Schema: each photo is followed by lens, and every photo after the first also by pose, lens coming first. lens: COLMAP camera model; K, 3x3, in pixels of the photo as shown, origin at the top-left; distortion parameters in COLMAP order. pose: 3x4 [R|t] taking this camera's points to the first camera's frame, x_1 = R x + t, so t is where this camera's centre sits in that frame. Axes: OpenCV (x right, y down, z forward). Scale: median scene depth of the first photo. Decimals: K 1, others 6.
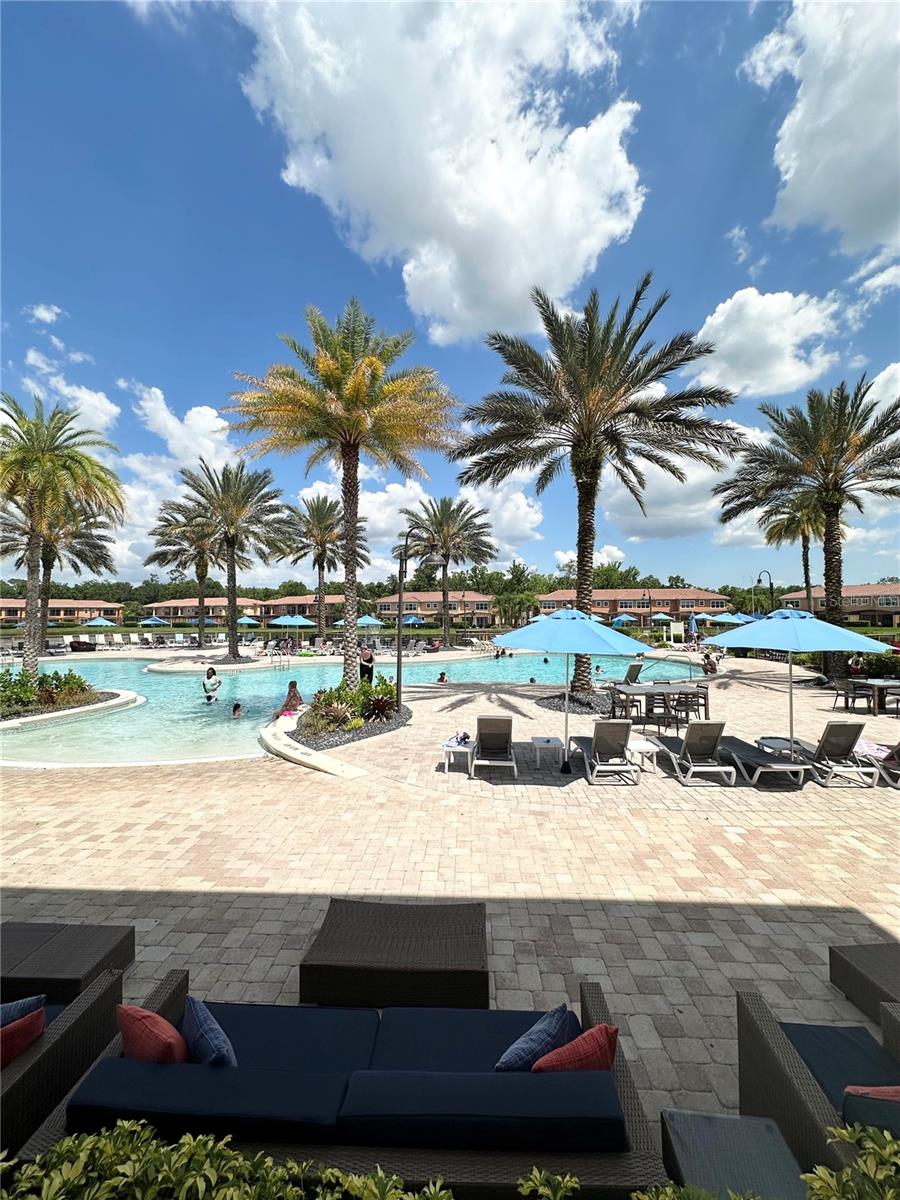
lens RADIAL K [[482.7, 0, 450.0], [0, 482.7, 600.0], [0, 0, 1]] dist [-0.001273, 0.000162]
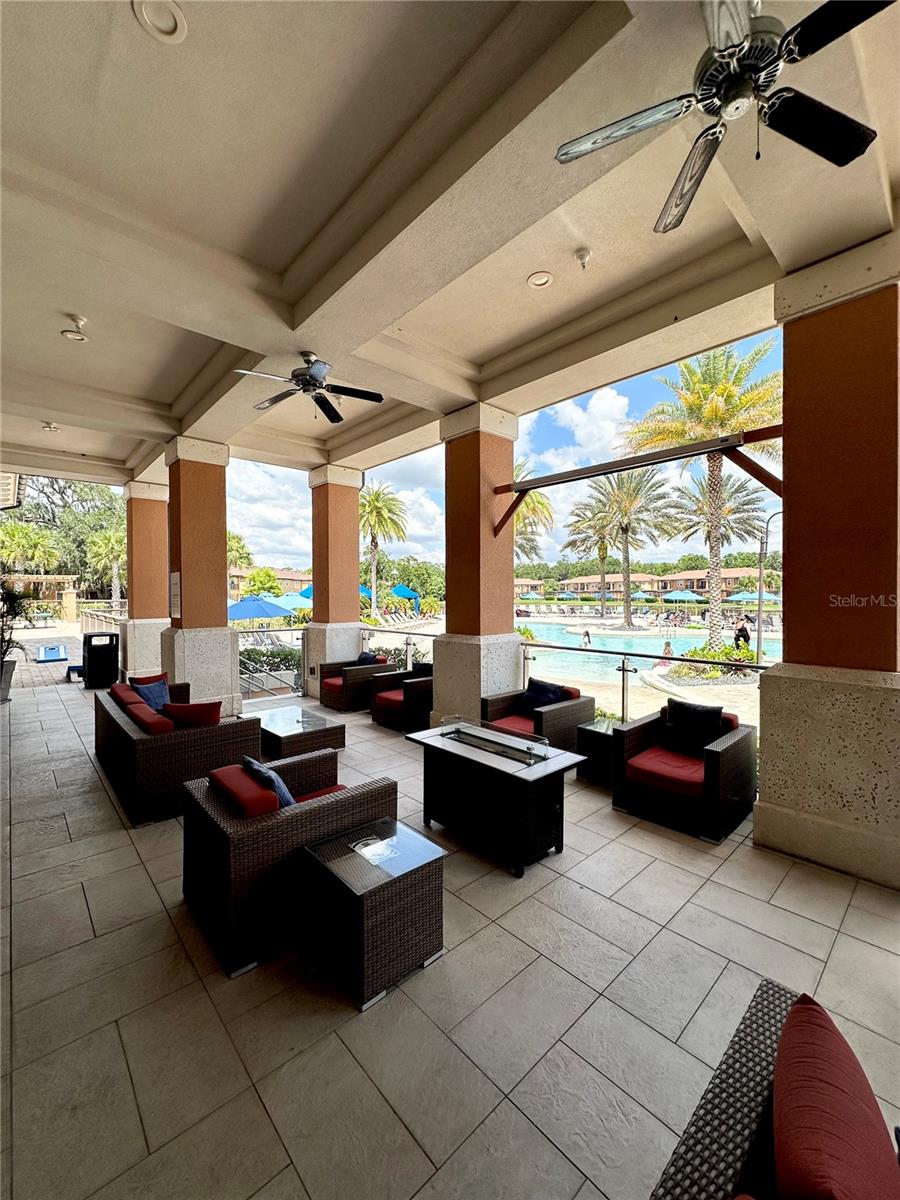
lens RADIAL K [[482.7, 0, 450.0], [0, 482.7, 600.0], [0, 0, 1]] dist [-0.001273, 0.000162]
pose [[0.707950, 0.012534, -0.706151, 0.055820], [0.024149, 0.998828, 0.041938, -0.003638], [0.705850, -0.046743, 0.706818, -0.104016]]
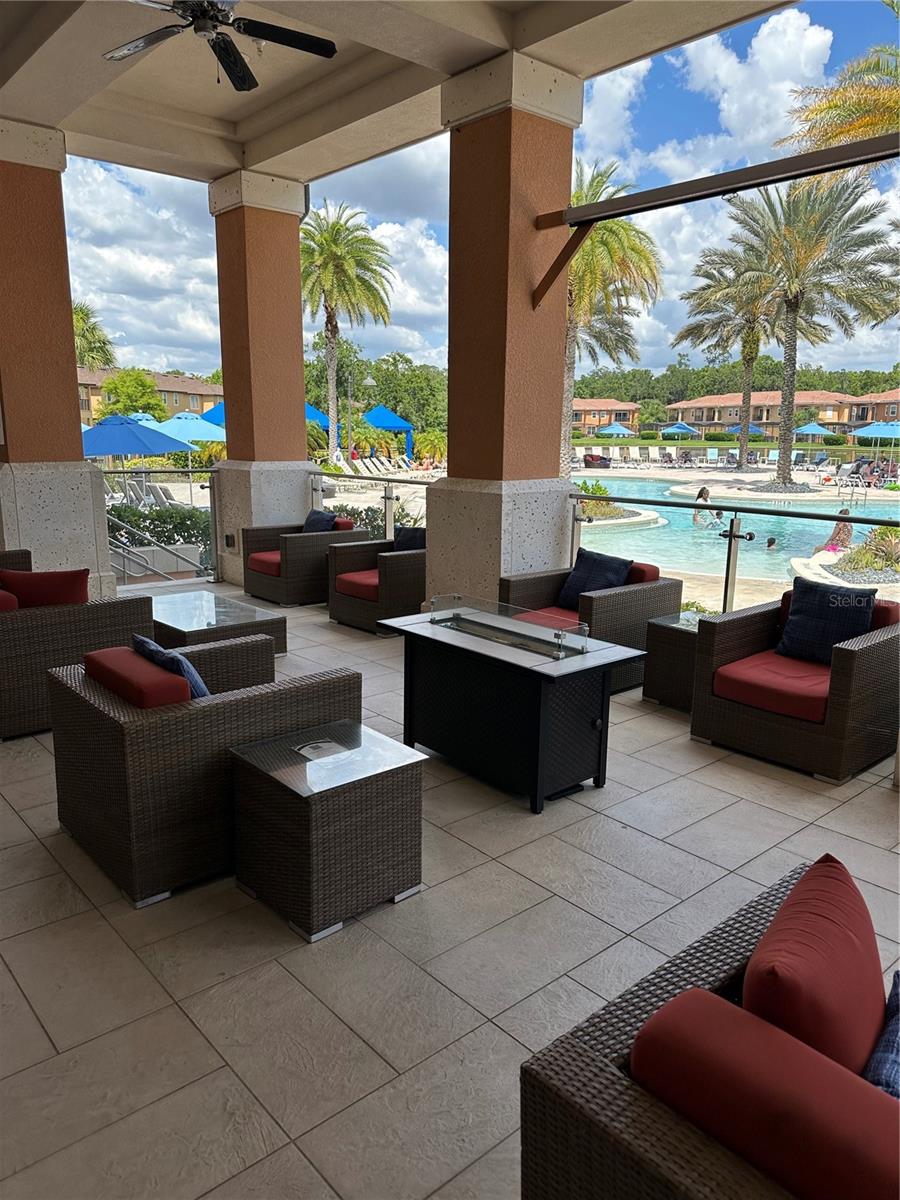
lens RADIAL K [[845.1, 0, 455.5], [0, 845.1, 601.2], [0, 0, 1]] dist [0.106567, -0.170675]
pose [[0.695599, 0.157902, -0.700863, 0.065448], [0.011127, 0.973063, 0.230271, -0.001171], [0.718344, -0.167975, 0.675104, -0.109937]]
